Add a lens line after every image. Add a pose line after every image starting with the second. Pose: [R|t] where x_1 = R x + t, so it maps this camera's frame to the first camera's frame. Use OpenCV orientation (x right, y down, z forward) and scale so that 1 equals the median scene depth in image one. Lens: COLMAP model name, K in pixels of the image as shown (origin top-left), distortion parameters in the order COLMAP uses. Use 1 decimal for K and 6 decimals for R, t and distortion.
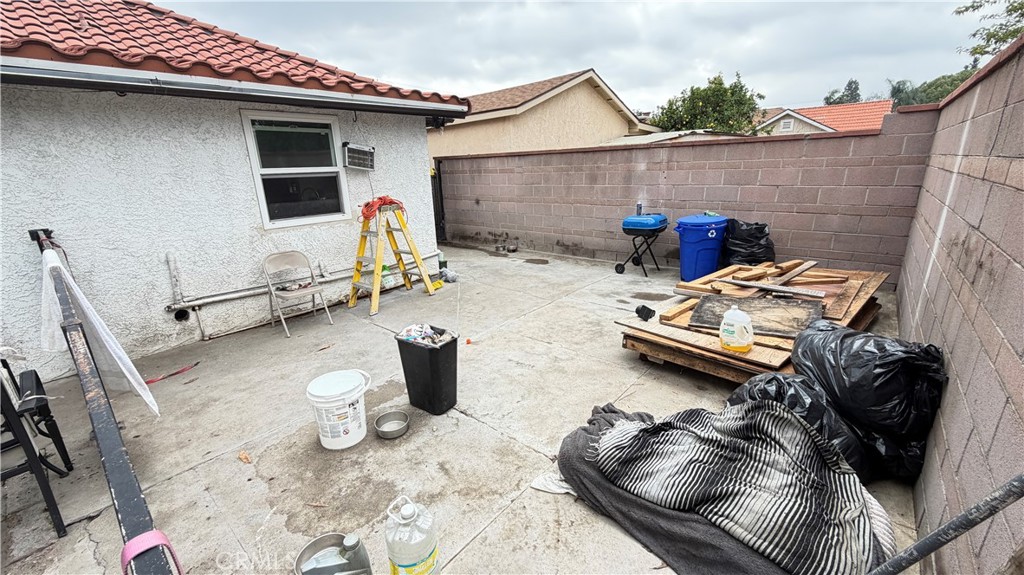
lens RADIAL K [[407.5, 0, 511.7], [0, 407.5, 289.2], [0, 0, 1]] dist [-0.001077, 0.000673]
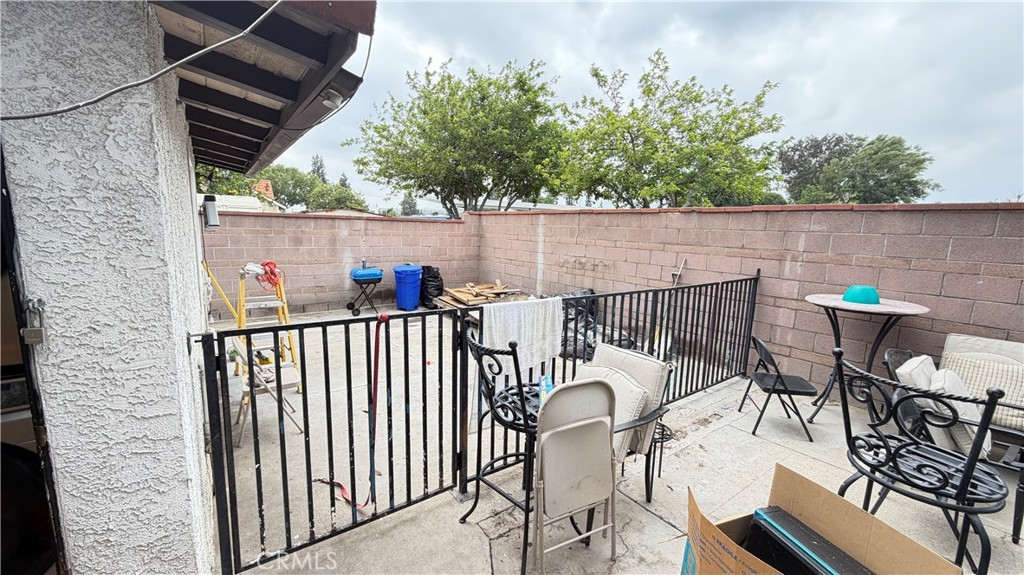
lens RADIAL K [[407.5, 0, 512.6], [0, 407.5, 291.5], [0, 0, 1]] dist [-0.001077, 0.000673]
pose [[0.208614, -0.108811, 0.971926, -0.826274], [0.249466, 0.966838, 0.054697, -0.059882], [-0.945646, 0.231052, 0.228840, 0.250254]]
